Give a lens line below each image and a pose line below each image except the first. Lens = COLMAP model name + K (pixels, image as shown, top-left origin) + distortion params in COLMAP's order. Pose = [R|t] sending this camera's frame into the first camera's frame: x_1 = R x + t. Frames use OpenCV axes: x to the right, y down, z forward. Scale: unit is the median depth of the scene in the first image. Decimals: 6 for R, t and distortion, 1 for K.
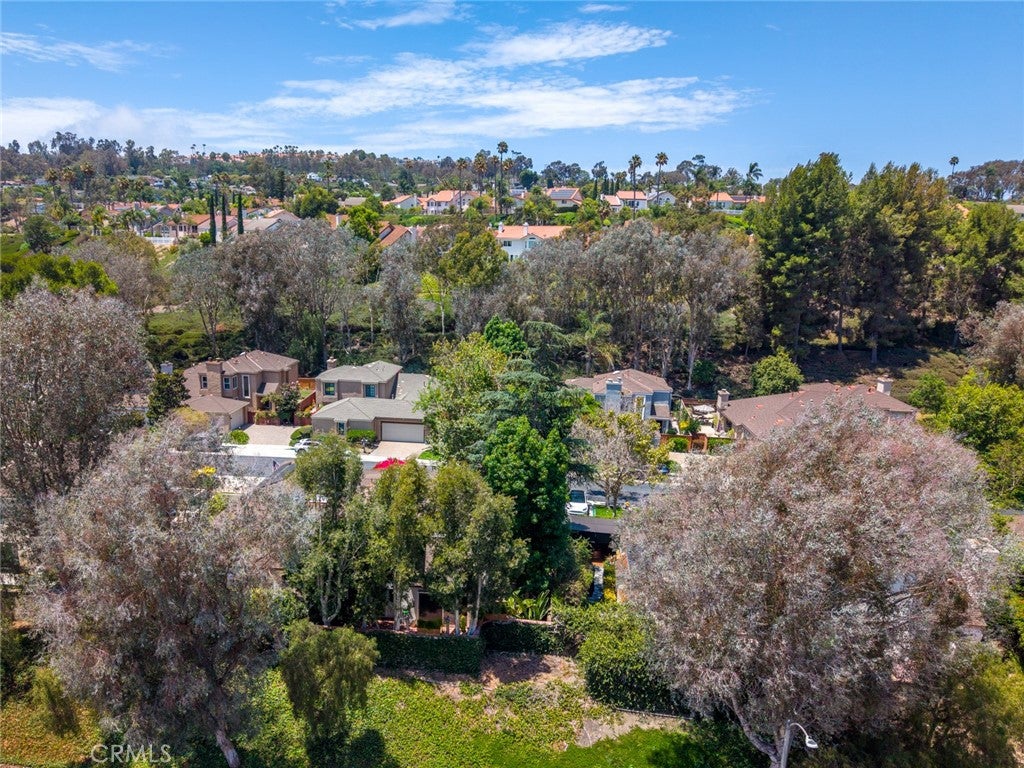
lens RADIAL K [[787.9, 0, 512.3], [0, 787.9, 447.0], [0, 0, 1]] dist [0.003944, 0.004748]
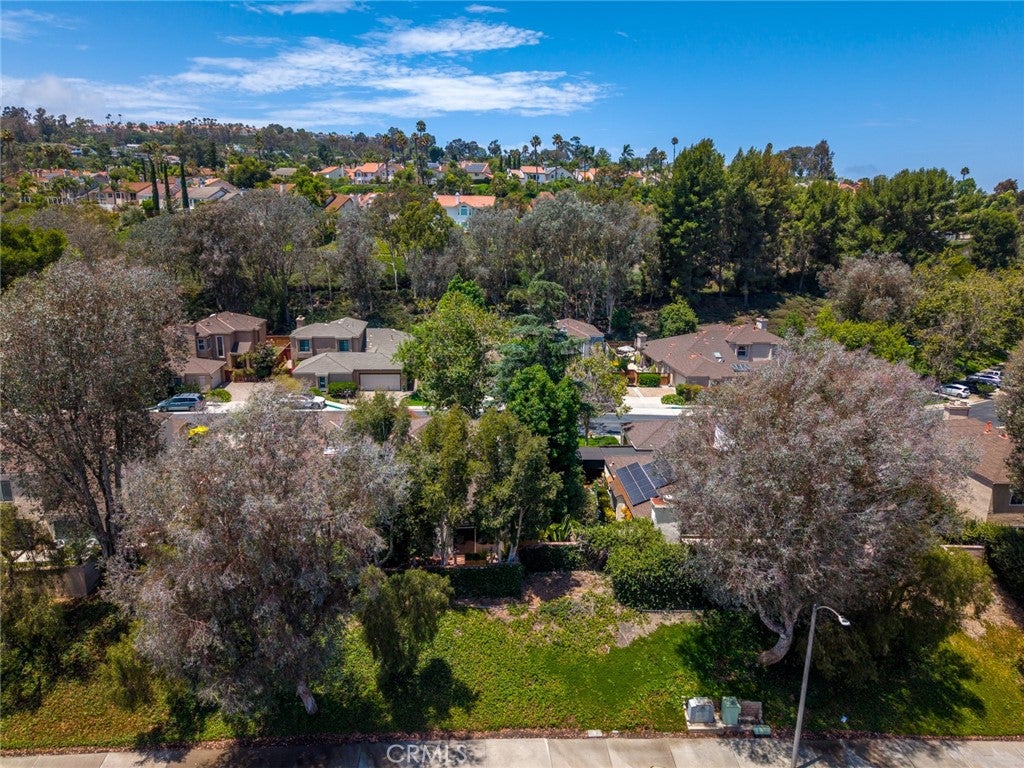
lens RADIAL K [[665.5, 0, 506.2], [0, 665.5, 383.4], [0, 0, 1]] dist [0.007820, -0.004963]
pose [[0.975000, -0.054961, 0.215299, -0.153033], [0.054003, 0.998487, 0.010334, -0.015613], [-0.215542, 0.001551, 0.976493, 0.044728]]
